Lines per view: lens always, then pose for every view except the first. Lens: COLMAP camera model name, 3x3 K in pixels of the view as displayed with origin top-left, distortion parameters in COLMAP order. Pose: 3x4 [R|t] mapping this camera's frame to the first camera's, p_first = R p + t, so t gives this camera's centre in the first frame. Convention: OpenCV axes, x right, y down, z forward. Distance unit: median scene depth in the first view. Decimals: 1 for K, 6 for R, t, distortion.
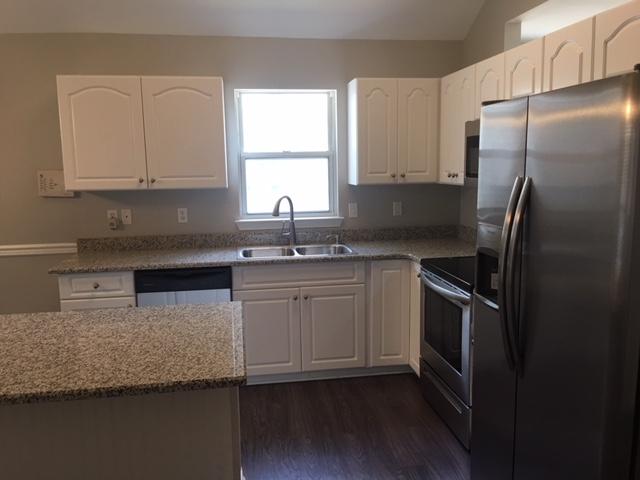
lens RADIAL K [[545.3, 0, 320.0], [0, 545.3, 240.0], [0, 0, 1]] dist [0.073752, -0.135687]
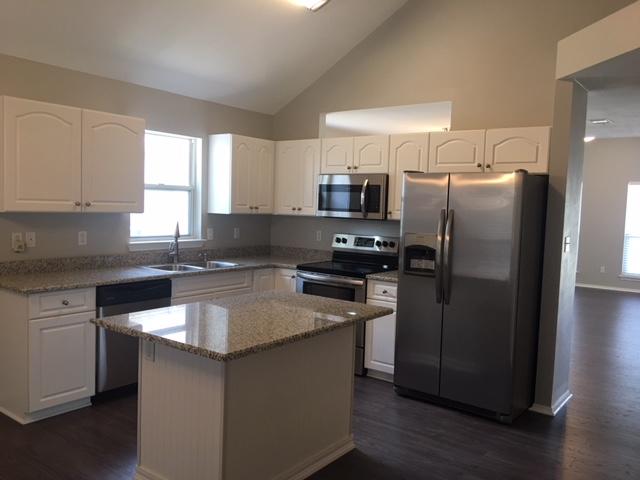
lens RADIAL K [[545.3, 0, 320.0], [0, 545.3, 240.0], [0, 0, 1]] dist [0.073752, -0.135687]
pose [[0.713480, -0.006620, 0.700645, -0.679779], [0.055382, 0.997360, -0.046972, 0.034468], [-0.698484, 0.072317, 0.711963, -0.076340]]
